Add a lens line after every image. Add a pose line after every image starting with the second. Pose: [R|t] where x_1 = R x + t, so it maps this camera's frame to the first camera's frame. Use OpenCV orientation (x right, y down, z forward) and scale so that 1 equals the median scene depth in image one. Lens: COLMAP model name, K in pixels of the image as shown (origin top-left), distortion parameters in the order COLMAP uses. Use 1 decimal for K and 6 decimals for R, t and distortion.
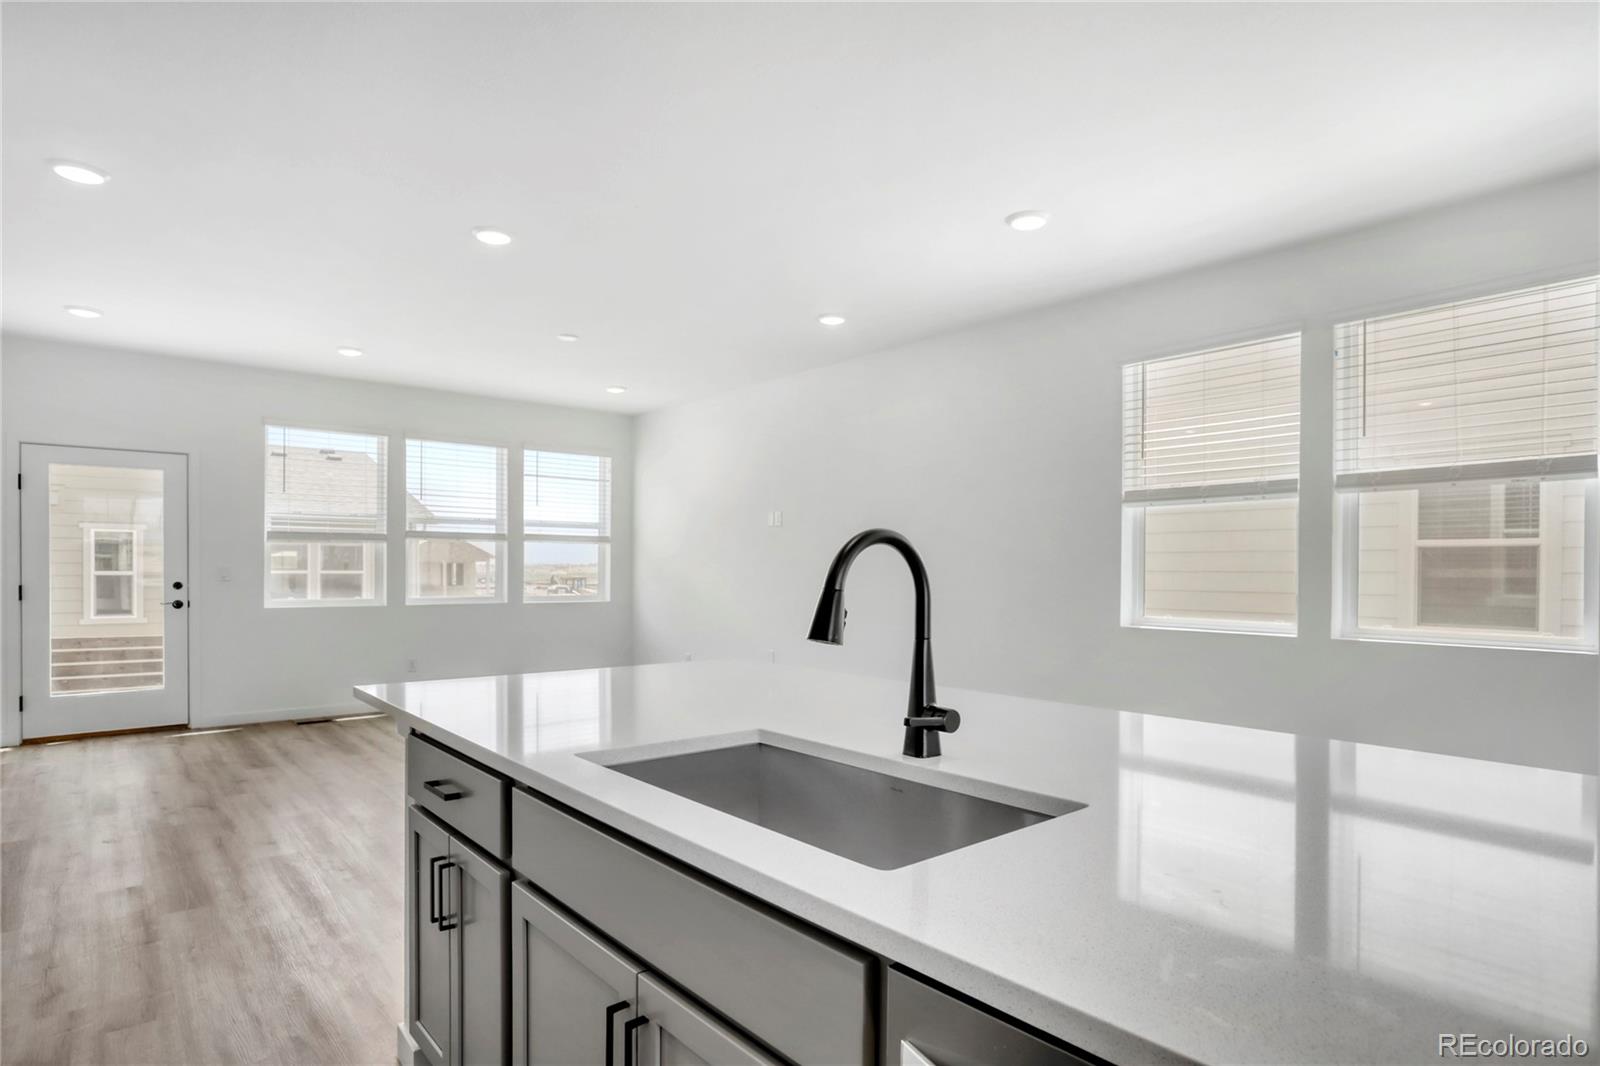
lens RADIAL K [[851.4, 0, 803.5], [0, 851.4, 569.2], [0, 0, 1]] dist [0.003423, 0.001385]
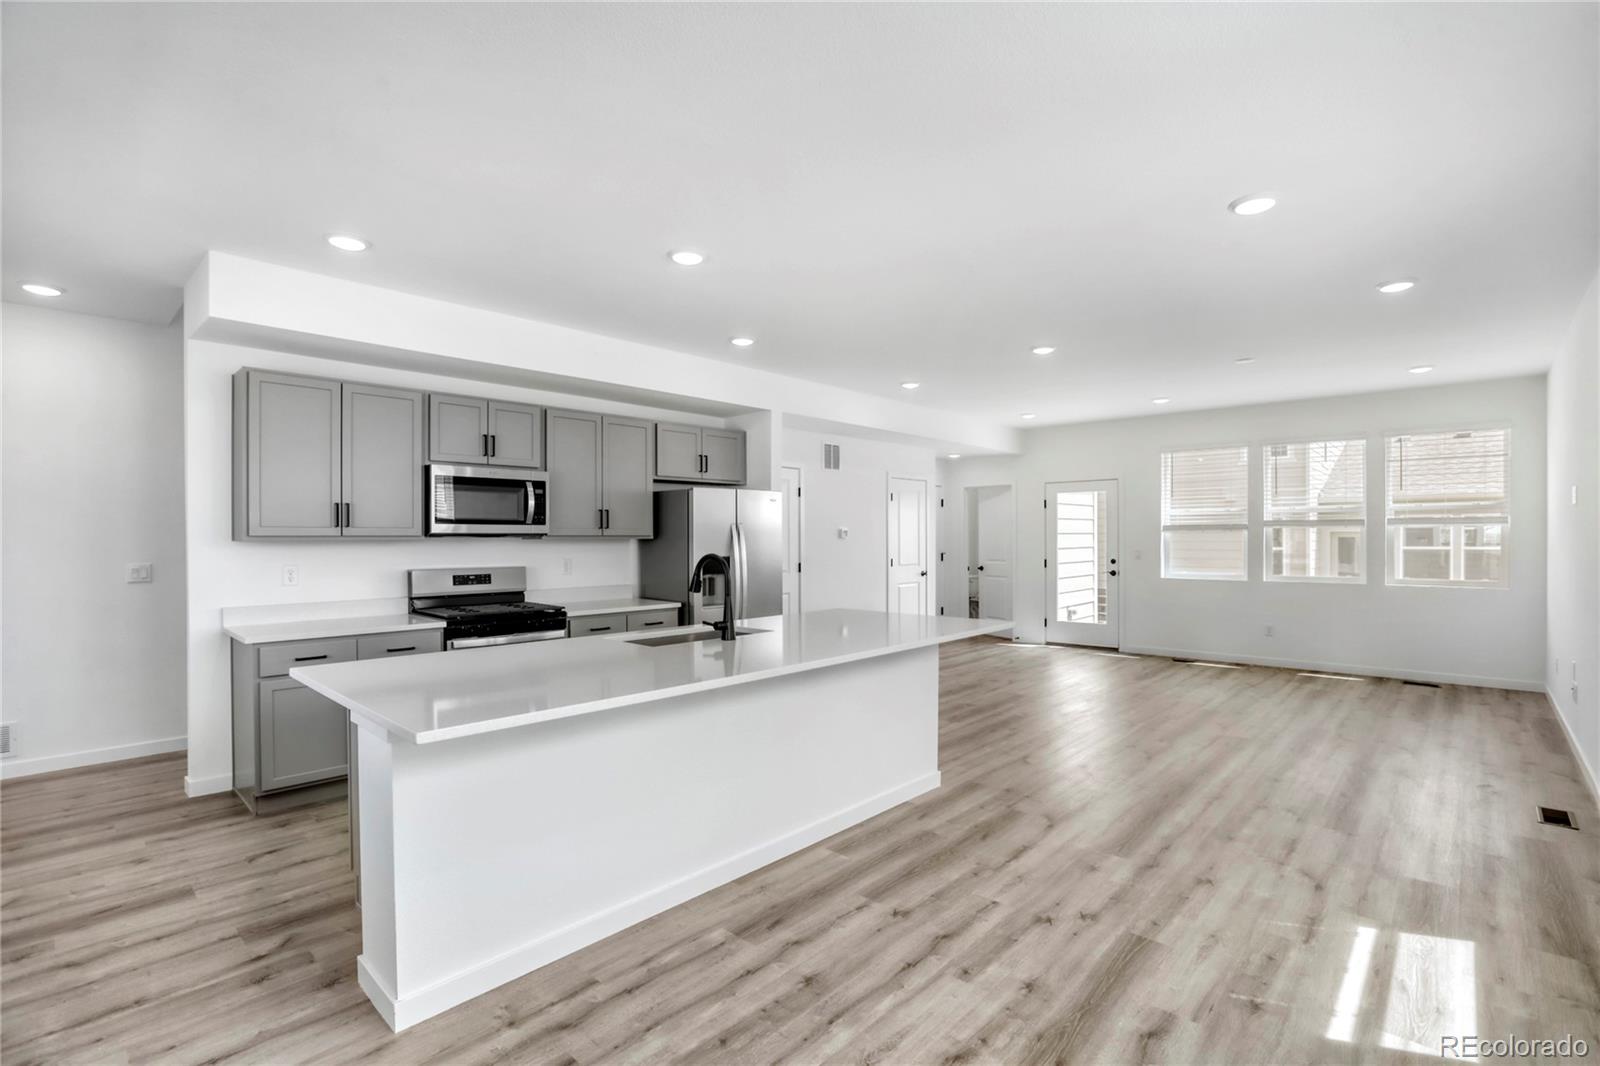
lens RADIAL K [[759.4, 0, 800.0], [0, 759.4, 533.0], [0, 0, 1]] dist [-0.049163, 0.015930]
pose [[0.127120, -0.011278, -0.991823, 0.604977], [0.002797, 0.999935, -0.011012, -0.020689], [0.991883, -0.001375, 0.127144, 0.230826]]
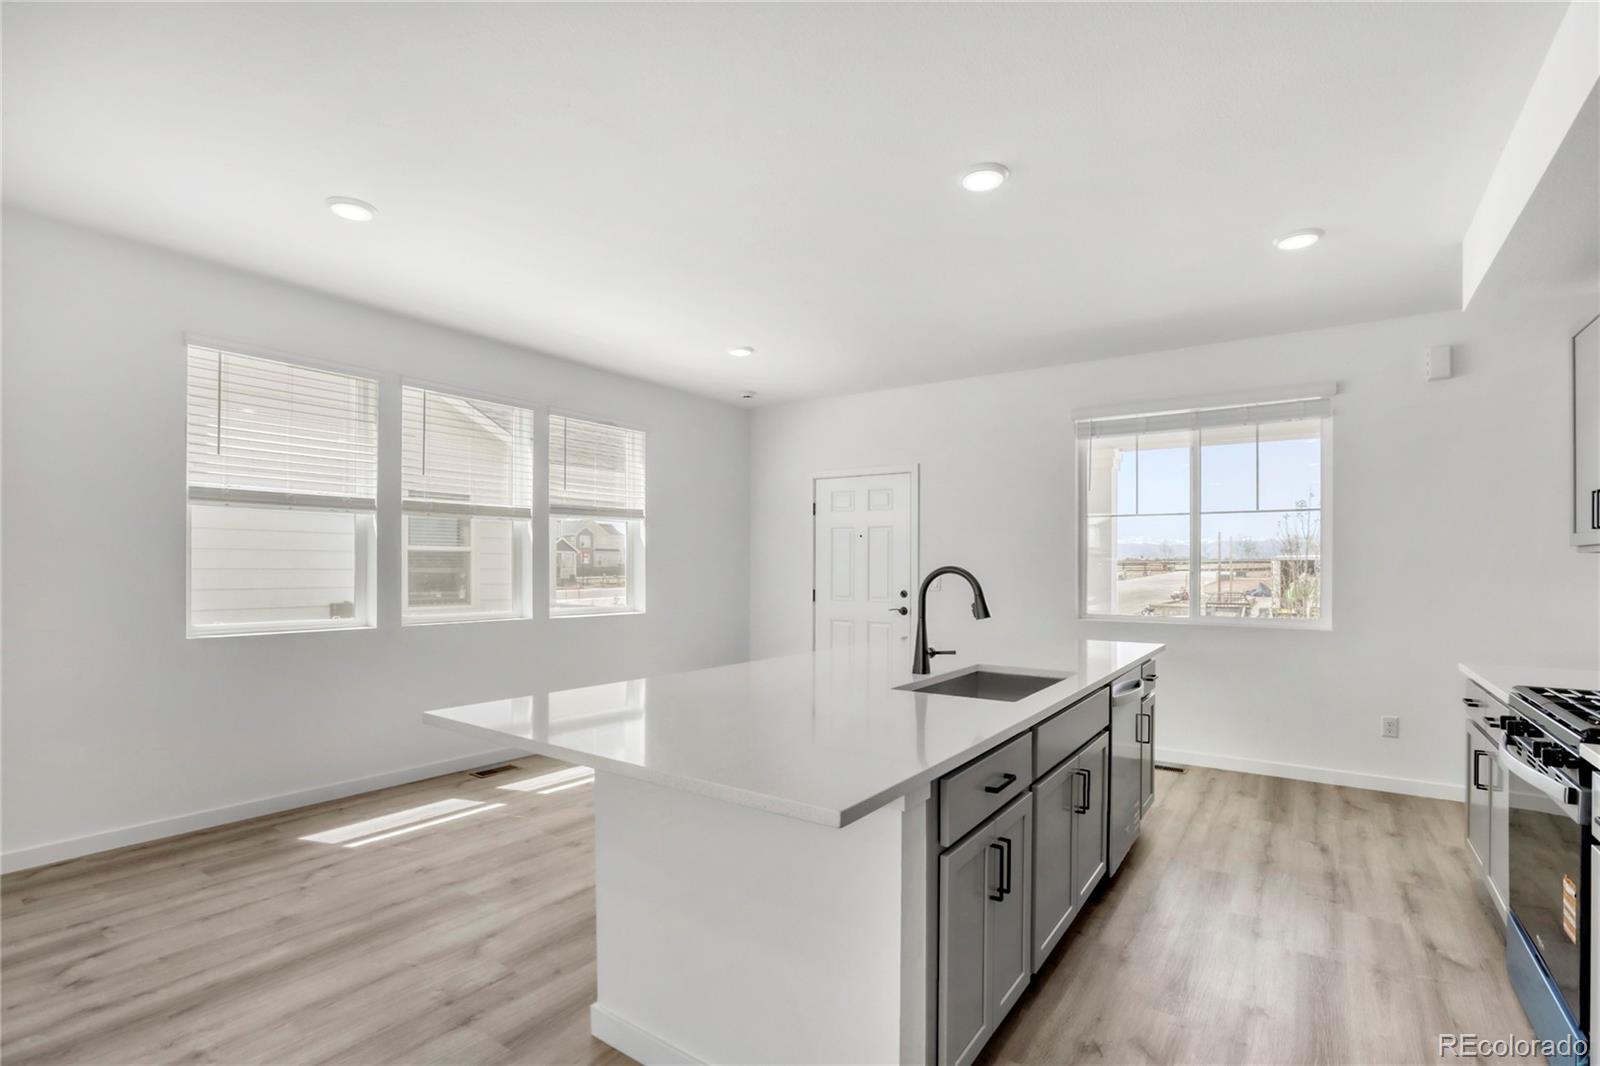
lens RADIAL K [[738.6, 0, 771.3], [0, 738.6, 531.1], [0, 0, 1]] dist [-0.037066, 0.000351]
pose [[-0.227160, 0.033643, 0.973276, -0.383843], [-0.008714, 0.999293, -0.036576, -0.016261], [-0.973818, -0.016790, -0.226707, 0.436105]]
